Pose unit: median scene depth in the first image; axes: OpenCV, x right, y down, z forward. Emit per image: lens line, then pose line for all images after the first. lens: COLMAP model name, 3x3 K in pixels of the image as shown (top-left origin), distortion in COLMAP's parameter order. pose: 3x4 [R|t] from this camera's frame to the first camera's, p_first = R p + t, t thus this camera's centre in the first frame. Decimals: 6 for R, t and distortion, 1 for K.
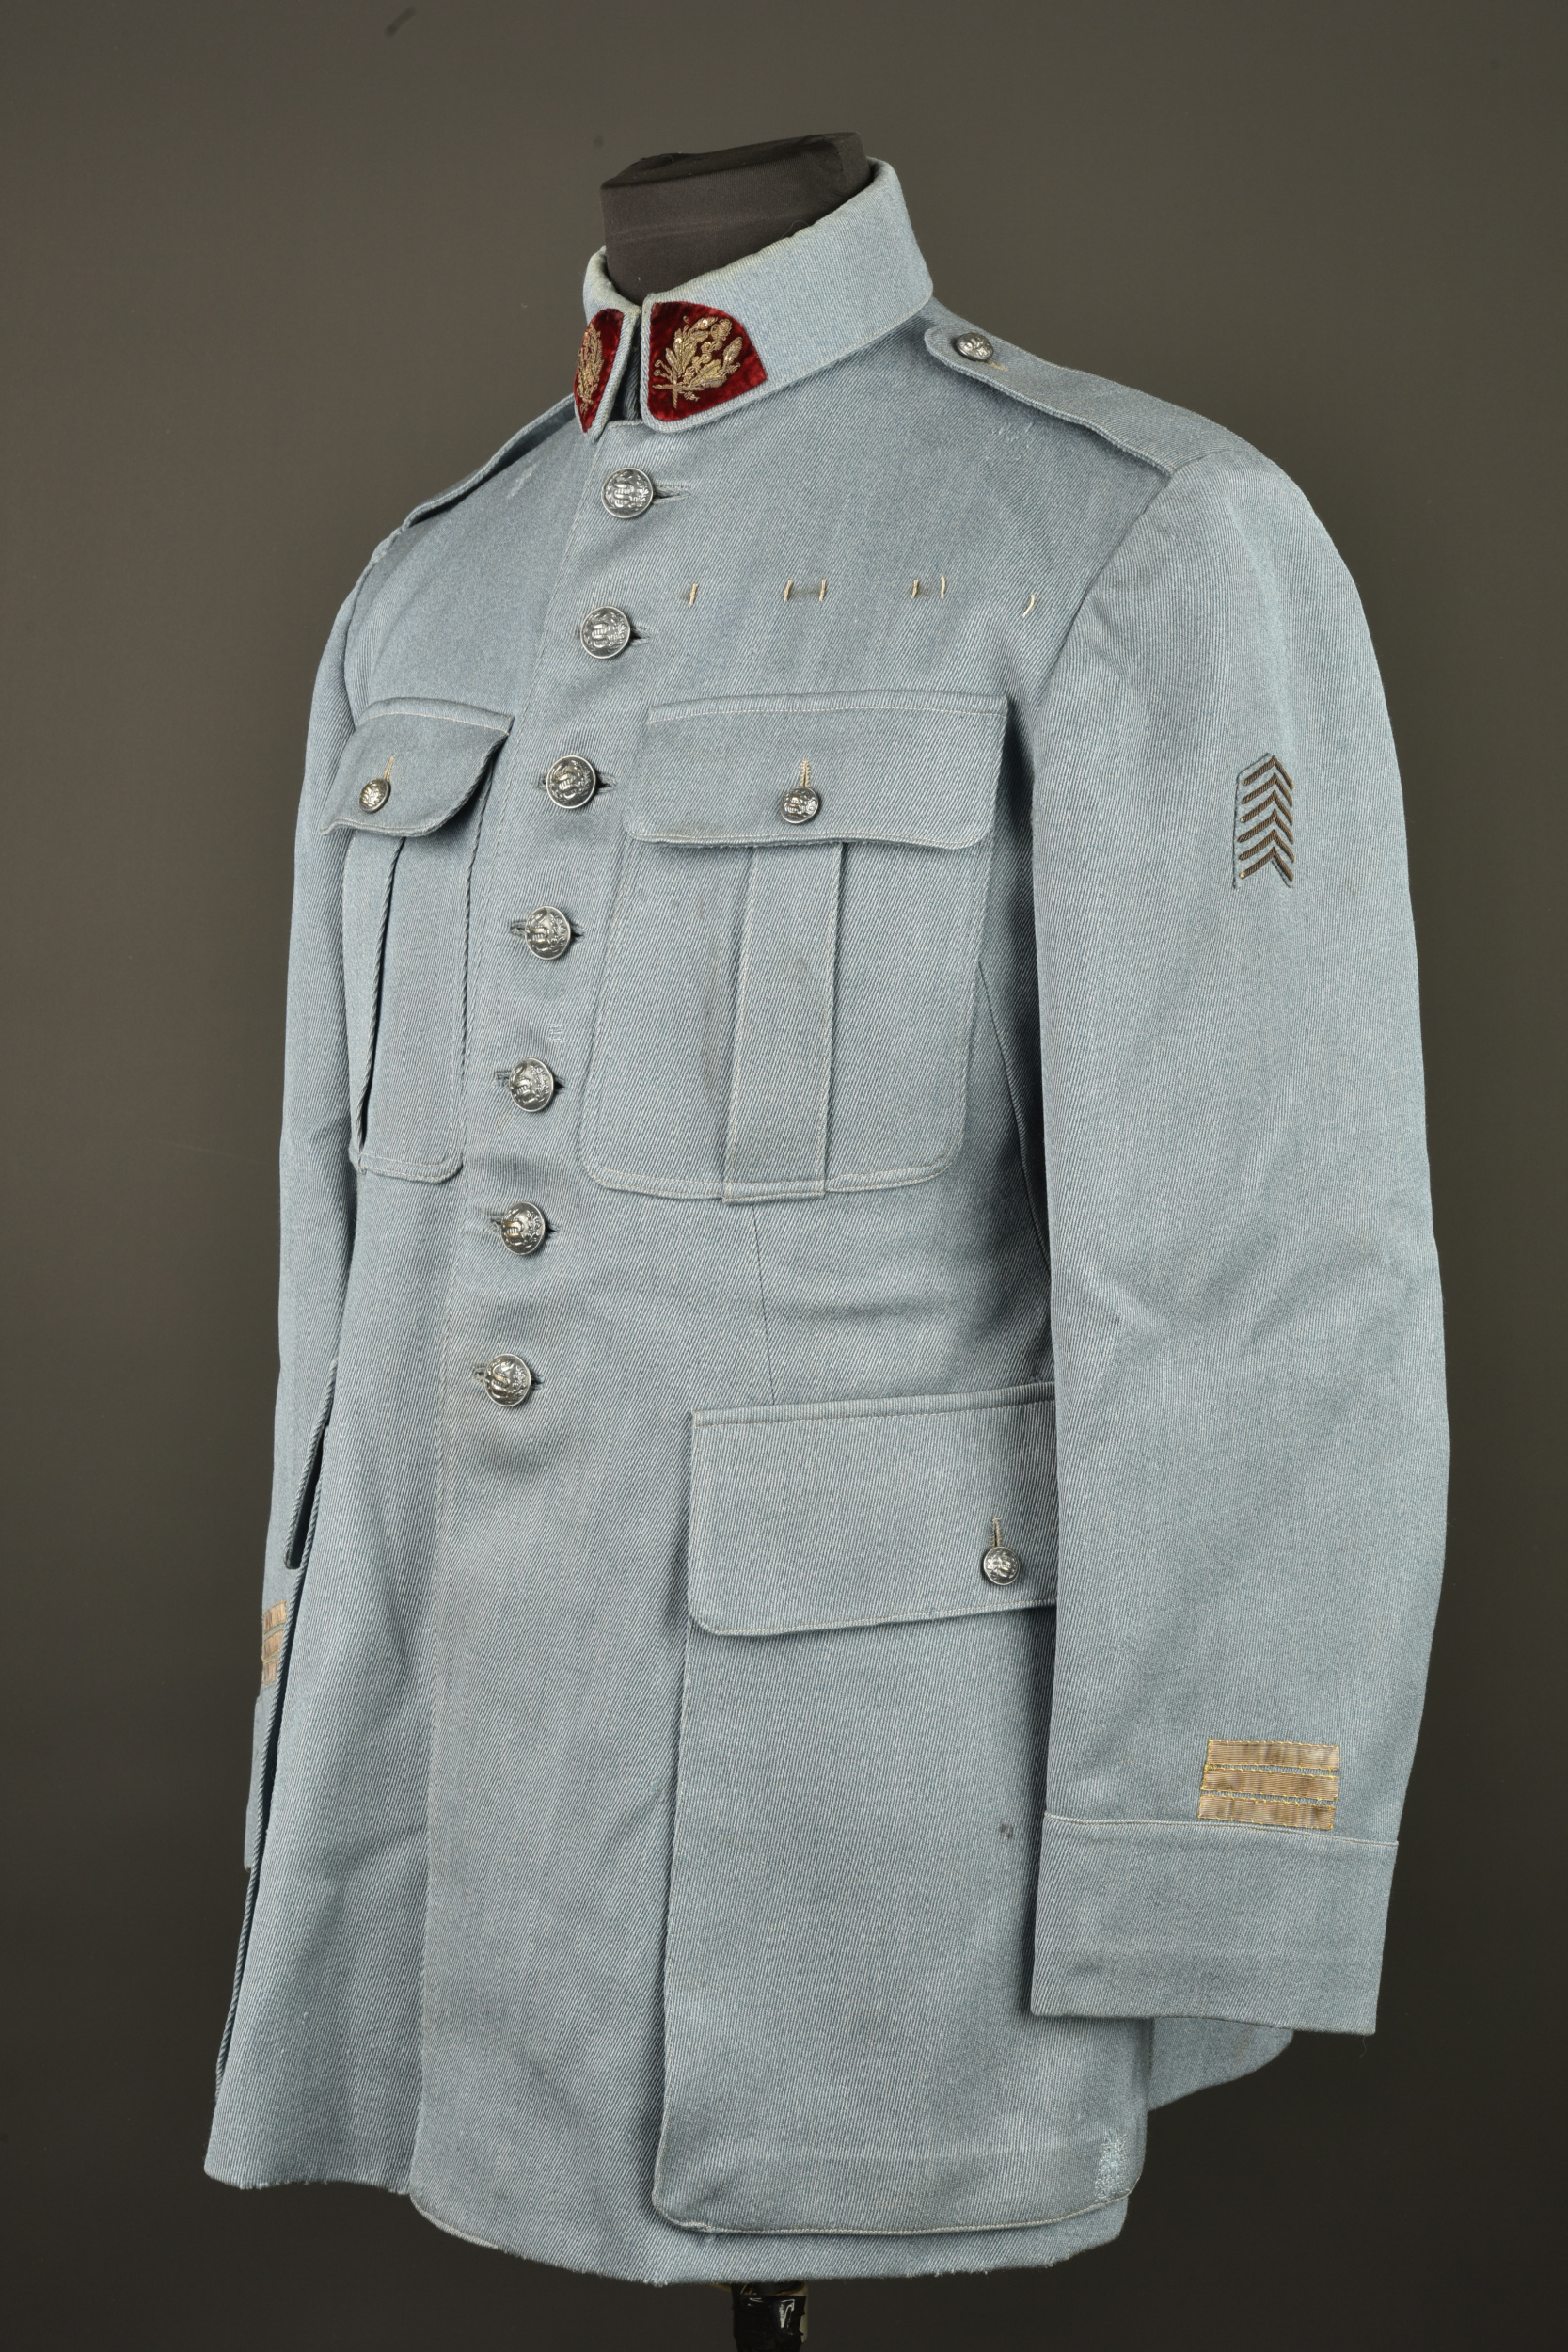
lens RADIAL K [[3876.5, 0, 784.3], [0, 3876.5, 1175.0], [0, 0, 1]] dist [-0.035072, 0.000000]
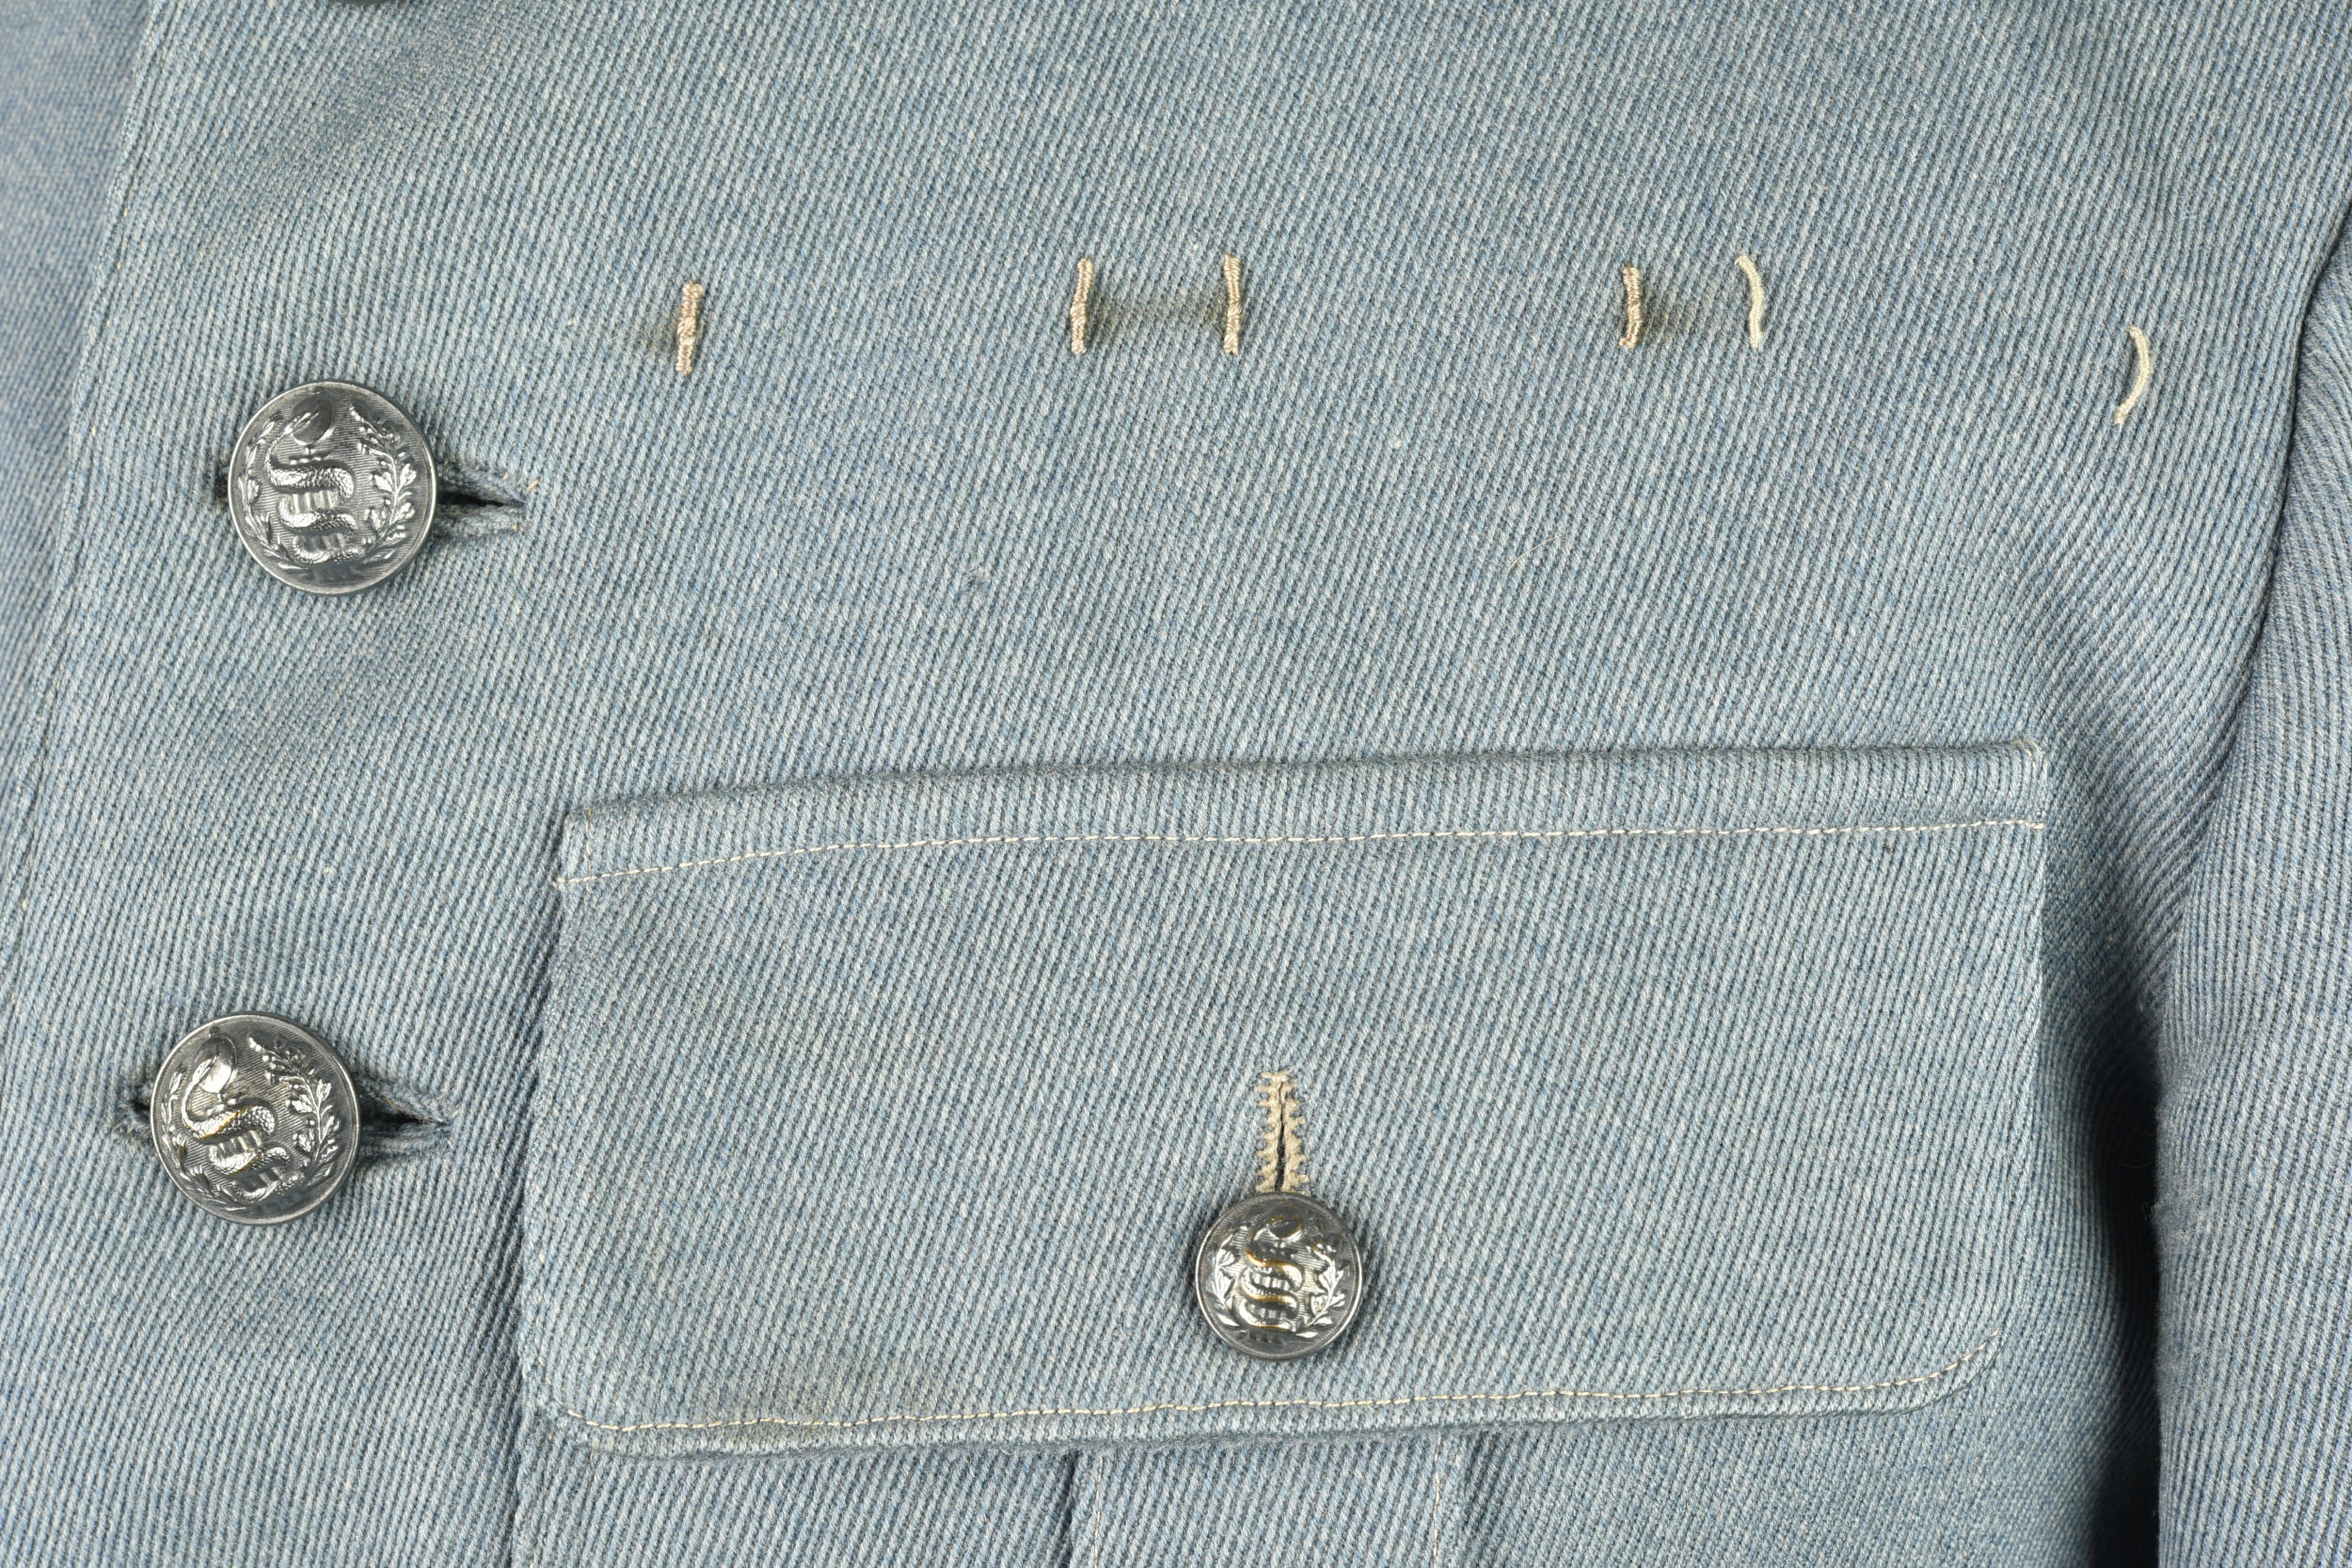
lens RADIAL K [[3876.5, 0, 1175.1], [0, 3876.5, 785.7], [0, 0, 1]] dist [-0.035072, 0.000000]
pose [[0.972413, -0.083701, 0.217733, -0.051421], [0.053470, 0.988535, 0.141209, -0.158328], [-0.227056, -0.125671, 0.965739, 0.767753]]
